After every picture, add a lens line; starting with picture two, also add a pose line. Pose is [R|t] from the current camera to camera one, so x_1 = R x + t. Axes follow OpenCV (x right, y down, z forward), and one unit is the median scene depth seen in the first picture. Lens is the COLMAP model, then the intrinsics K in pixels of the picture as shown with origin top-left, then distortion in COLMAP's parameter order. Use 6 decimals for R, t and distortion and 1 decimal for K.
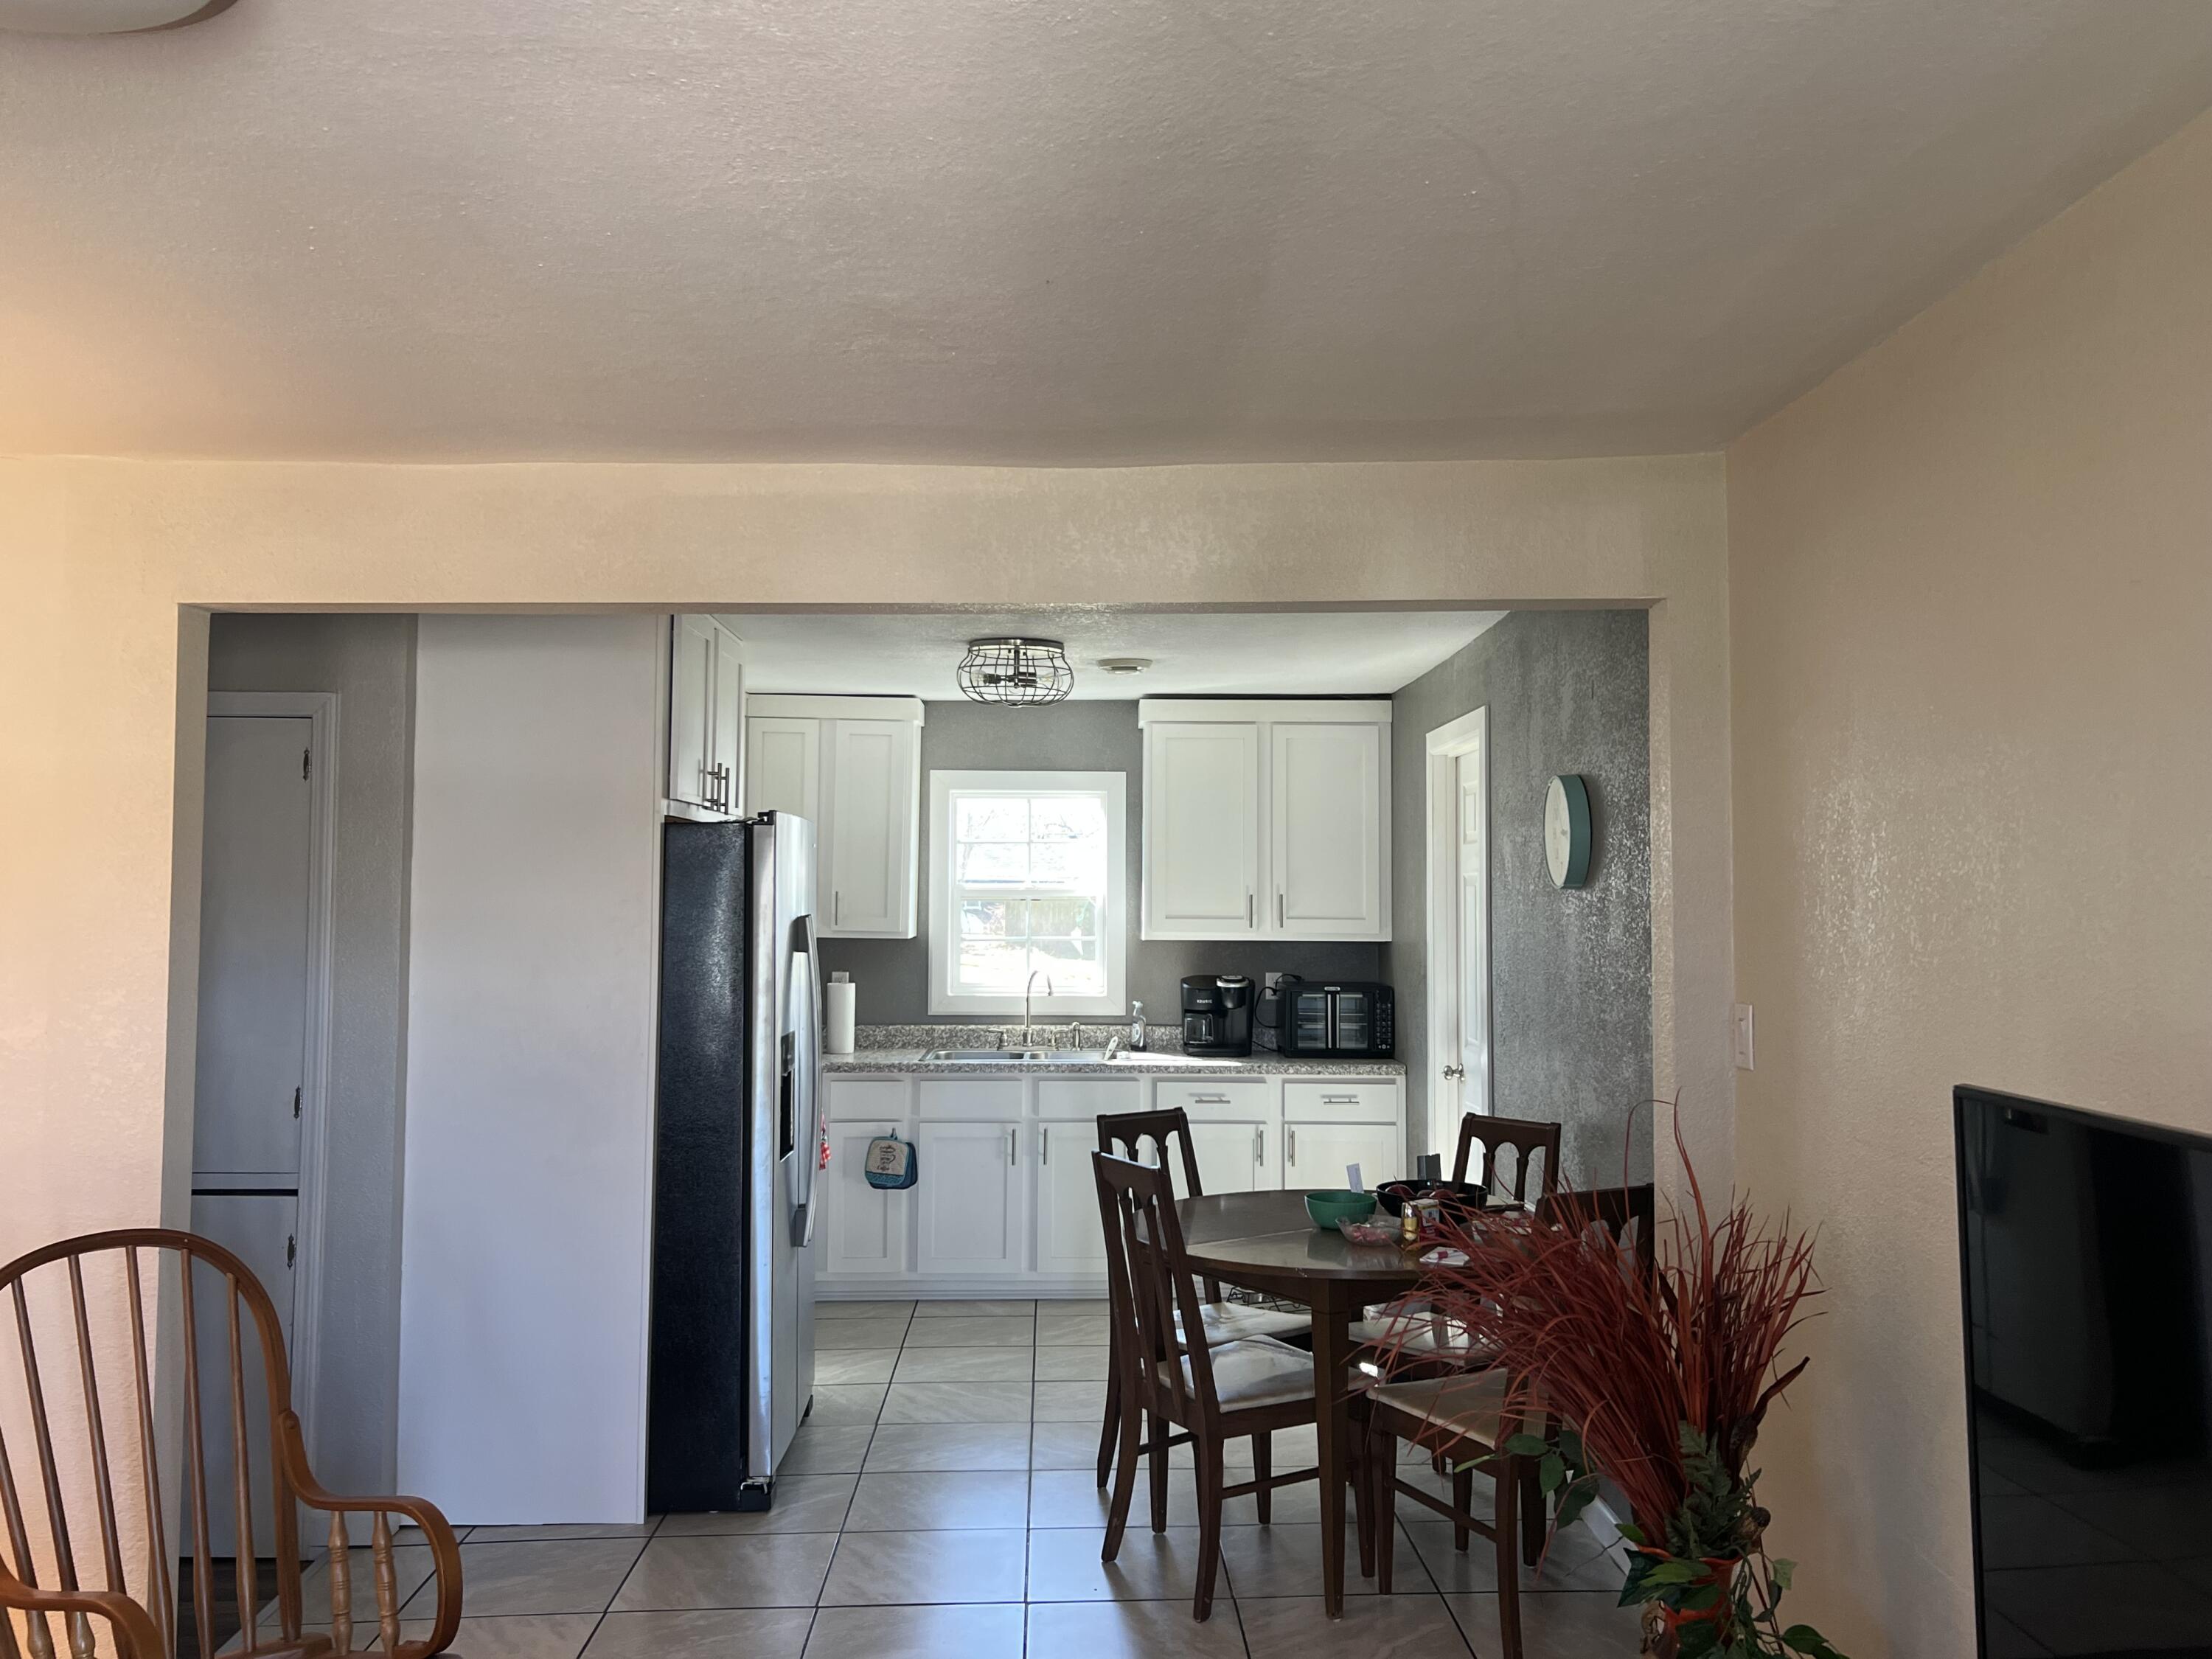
lens RADIAL K [[1784.9, 0, 1118.3], [0, 1784.9, 819.9], [0, 0, 1]] dist [0.126760, -0.302632]
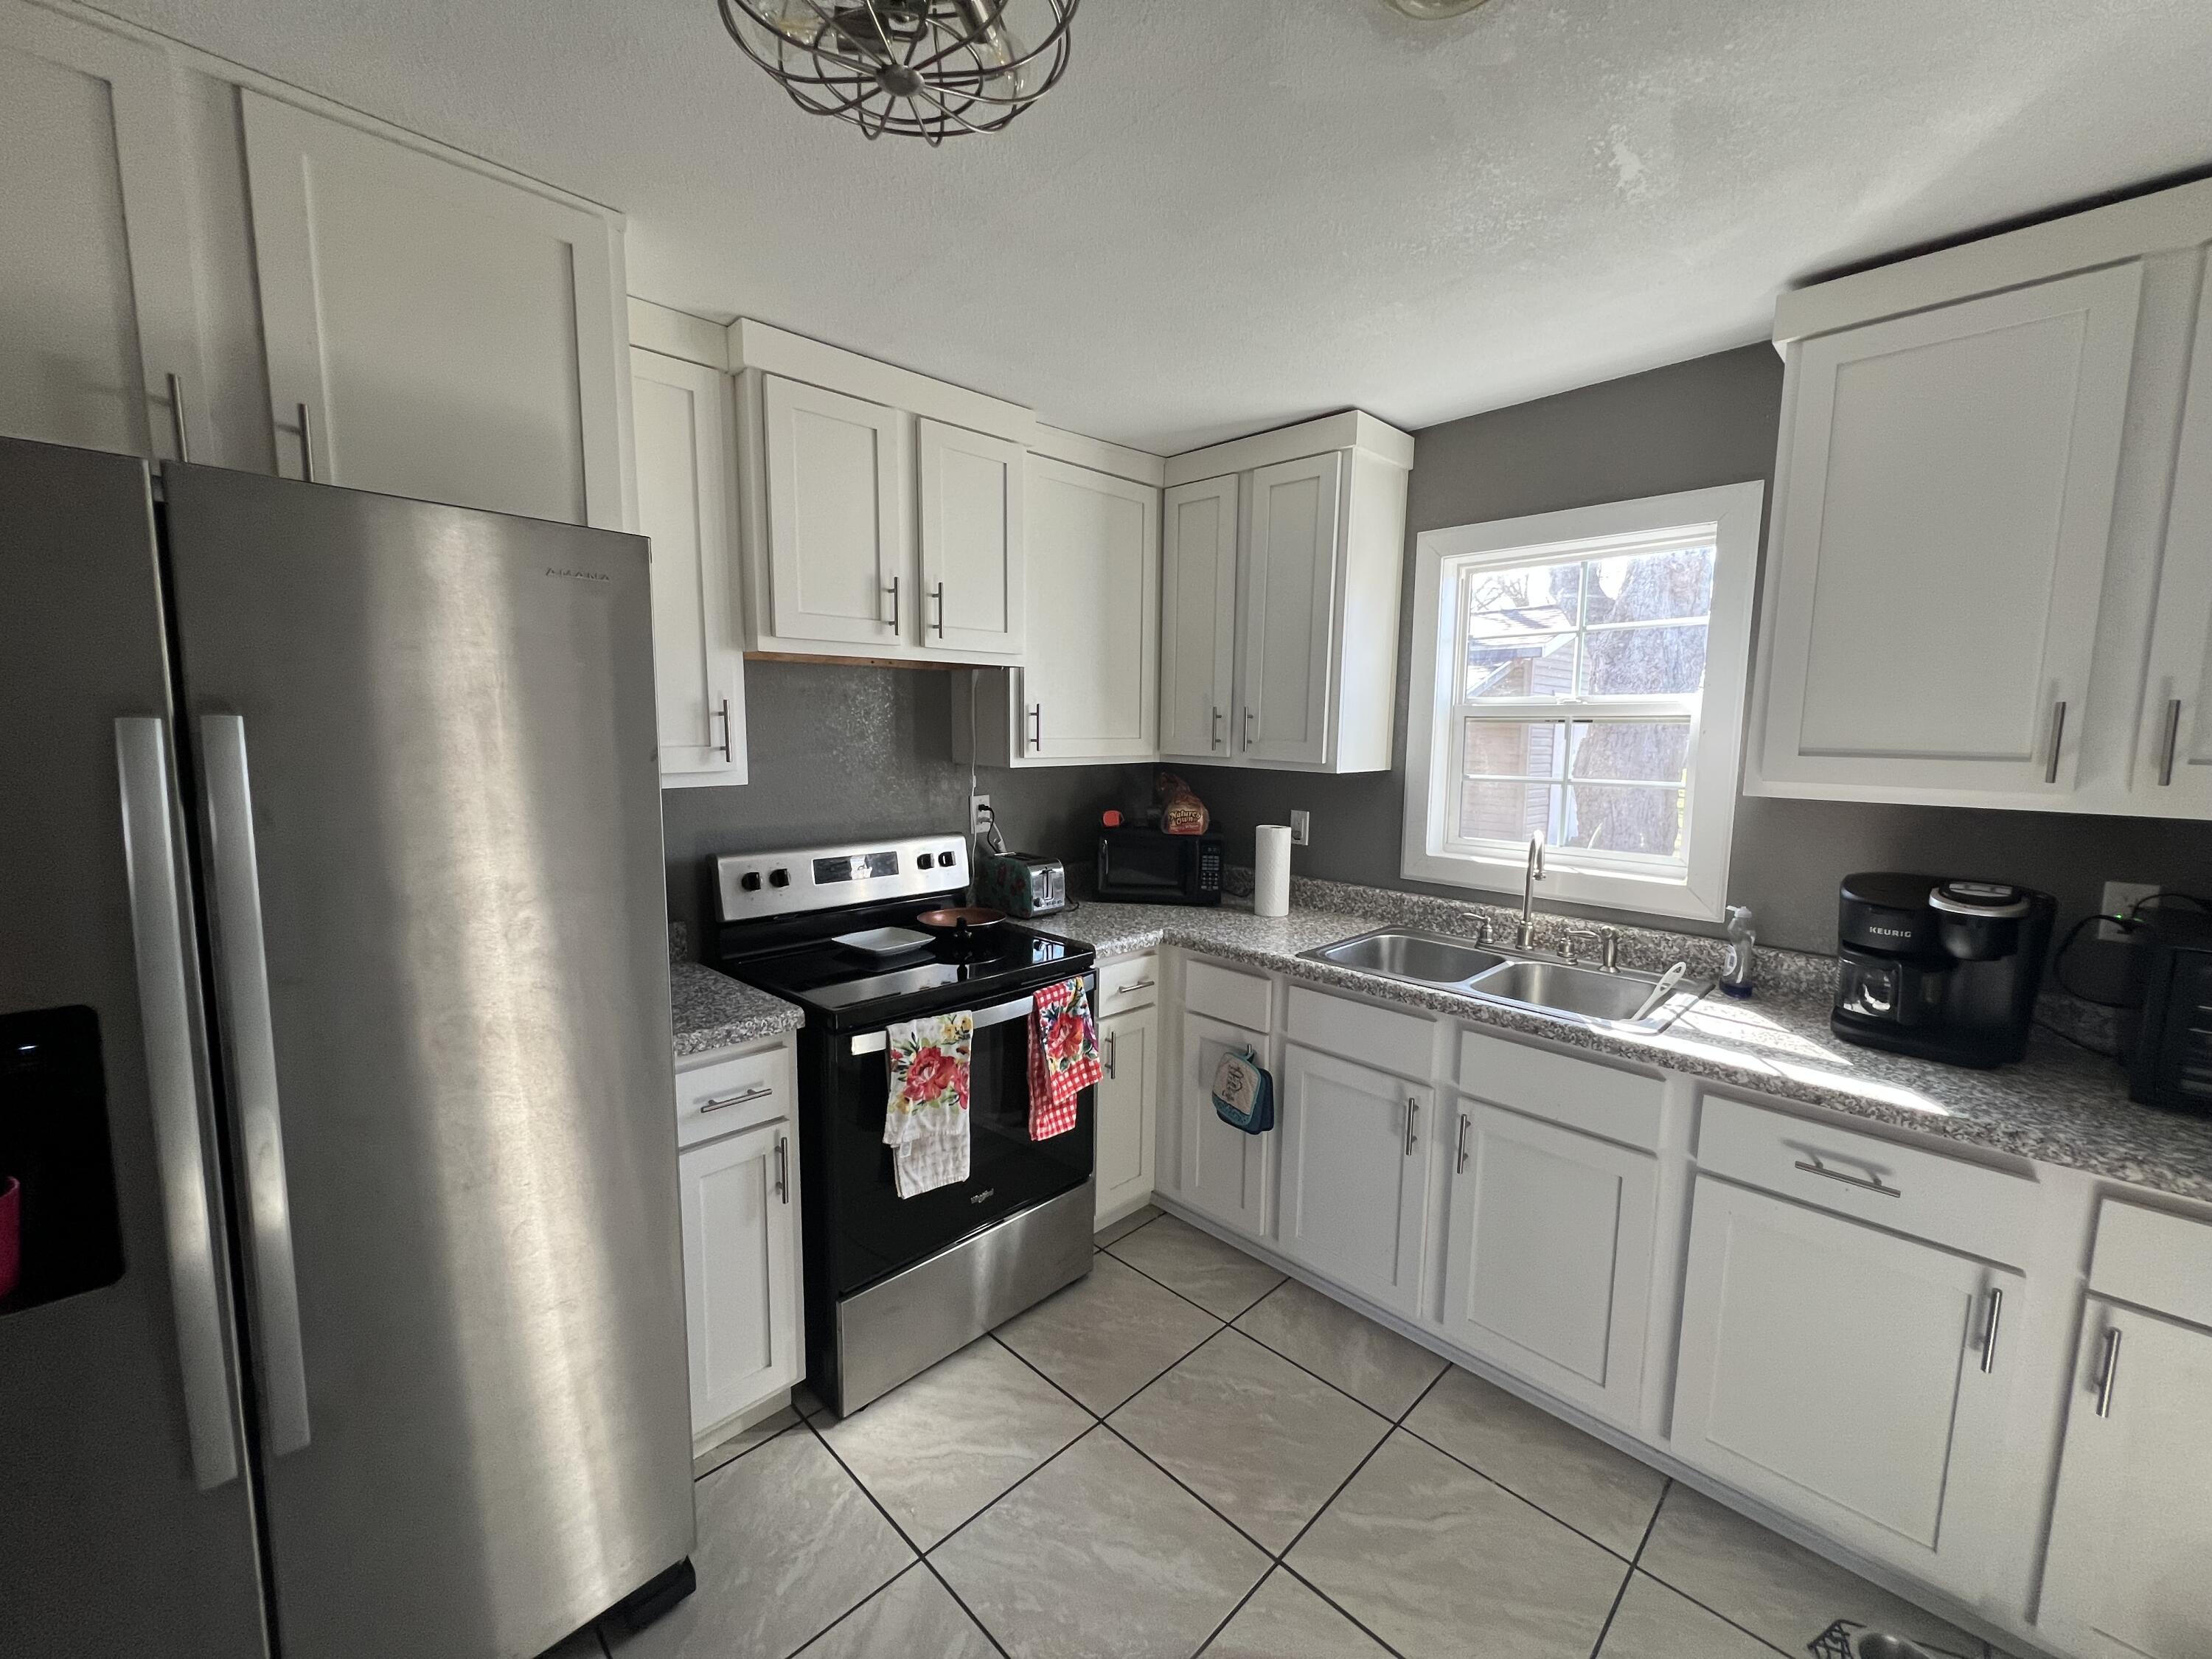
lens RADIAL K [[883.2, 0, 1106.0], [0, 883.2, 829.5], [0, 0, 1]] dist [-0.000266, -0.000274]
pose [[0.681528, 0.088875, -0.726375, 0.077982], [0.020006, 0.989964, 0.139897, 0.039800], [0.731518, -0.109876, 0.672910, 0.730941]]
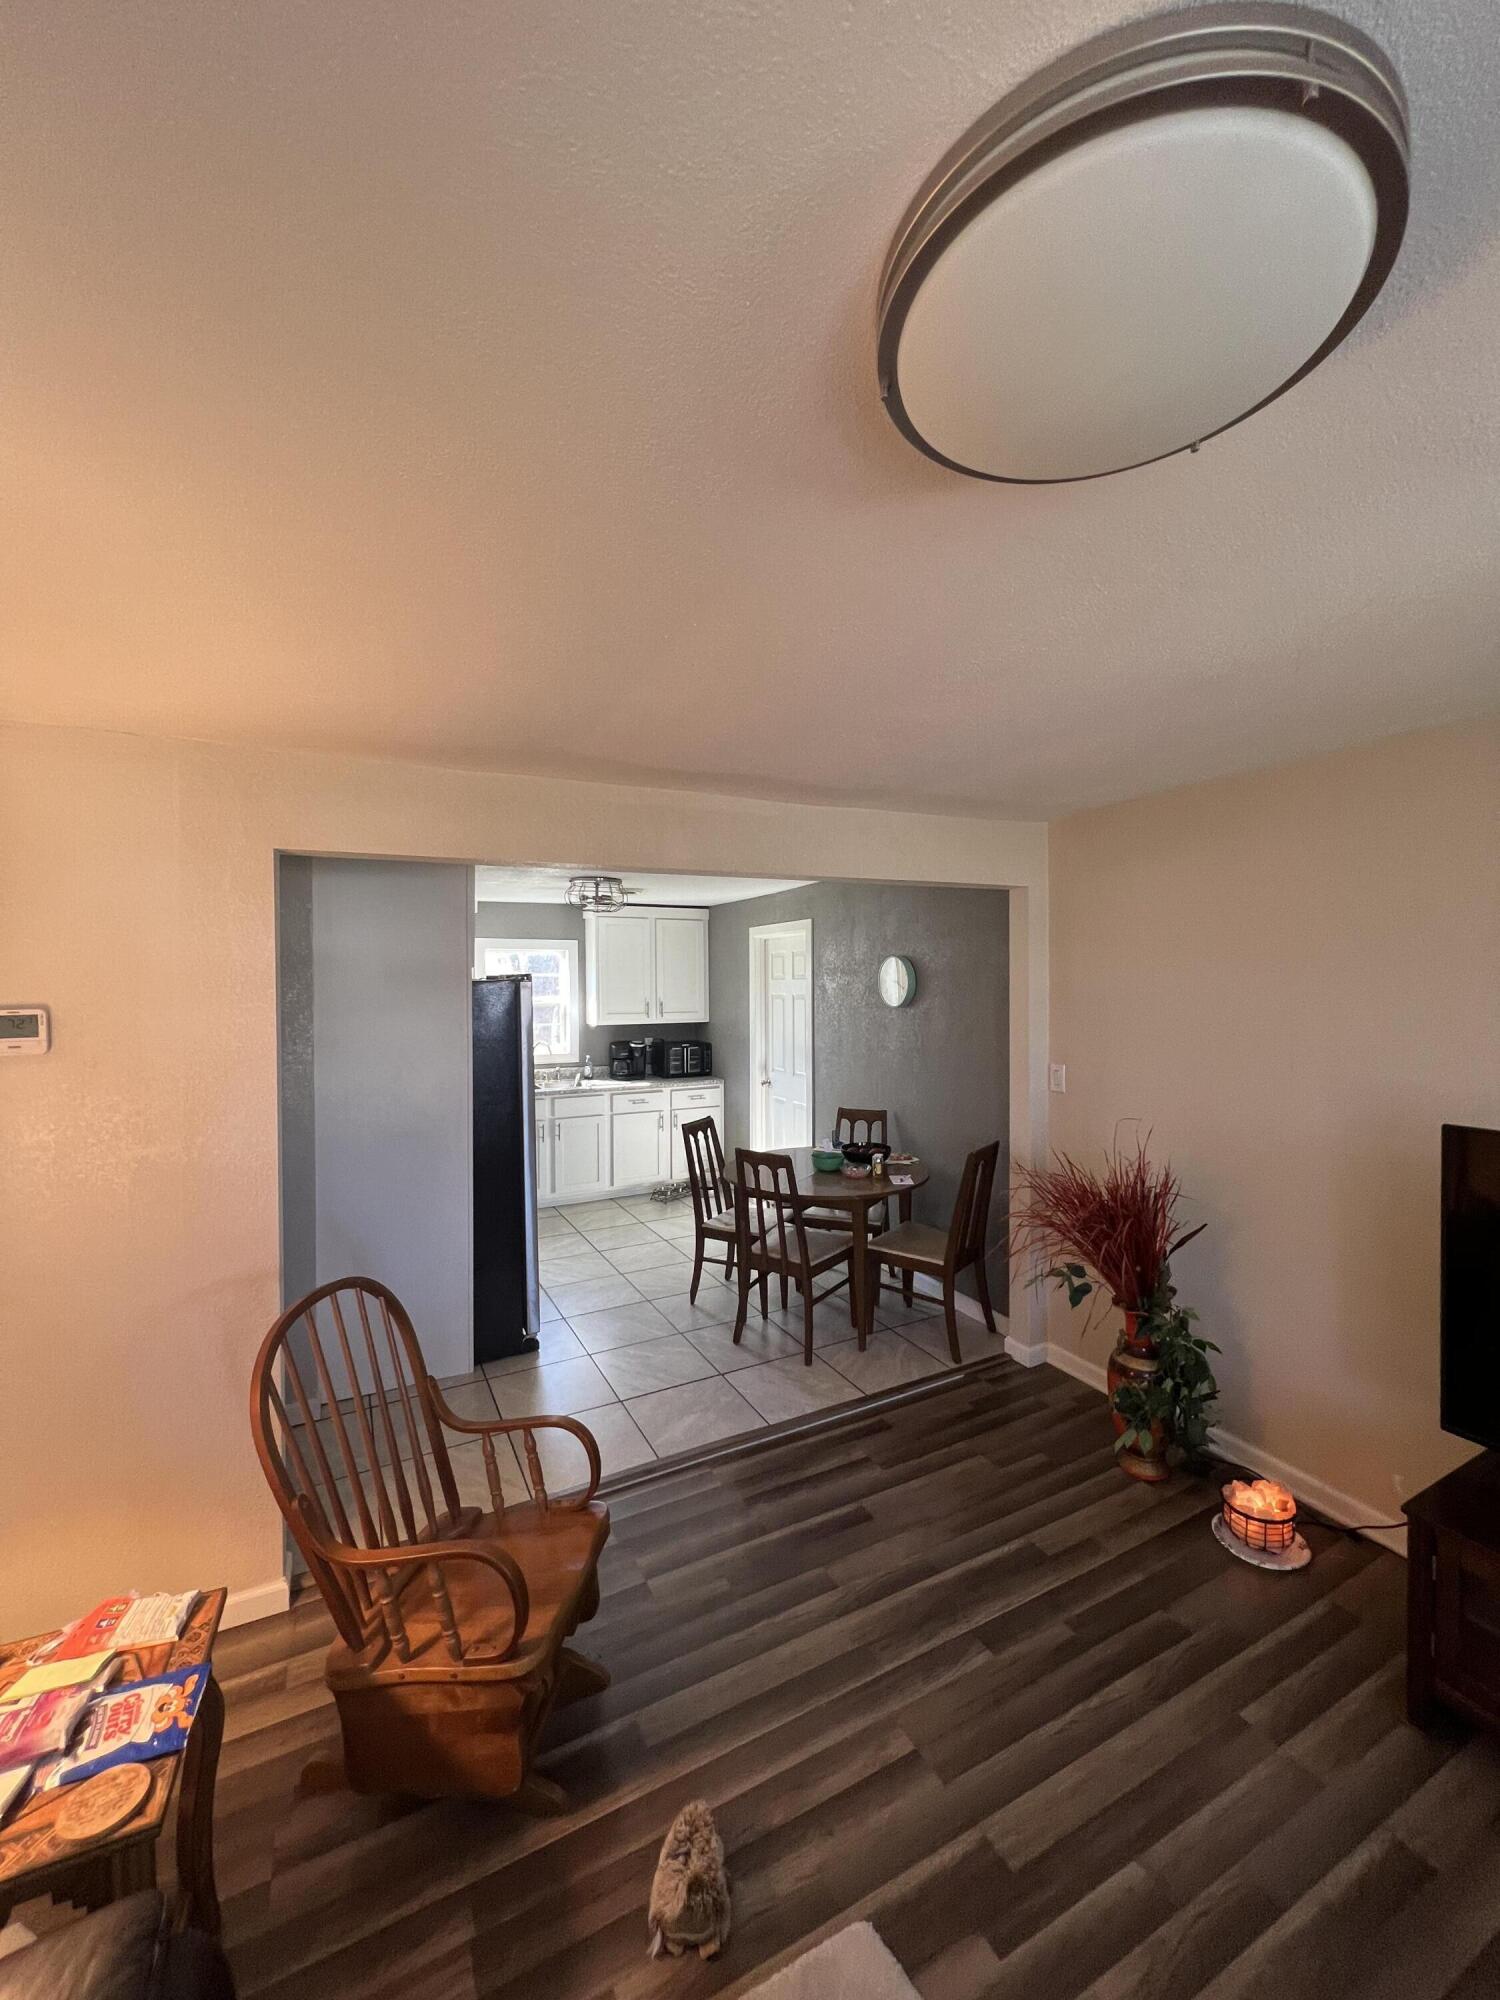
lens RADIAL K [[794.5, 0, 752.9], [0, 794.5, 999.3], [0, 0, 1]] dist [-0.002010, -0.000482]
pose [[0.901694, -0.019493, 0.431935, -0.222735], [-0.008807, 0.997948, 0.063423, -0.021195], [-0.432285, -0.060992, 0.899672, 0.125850]]
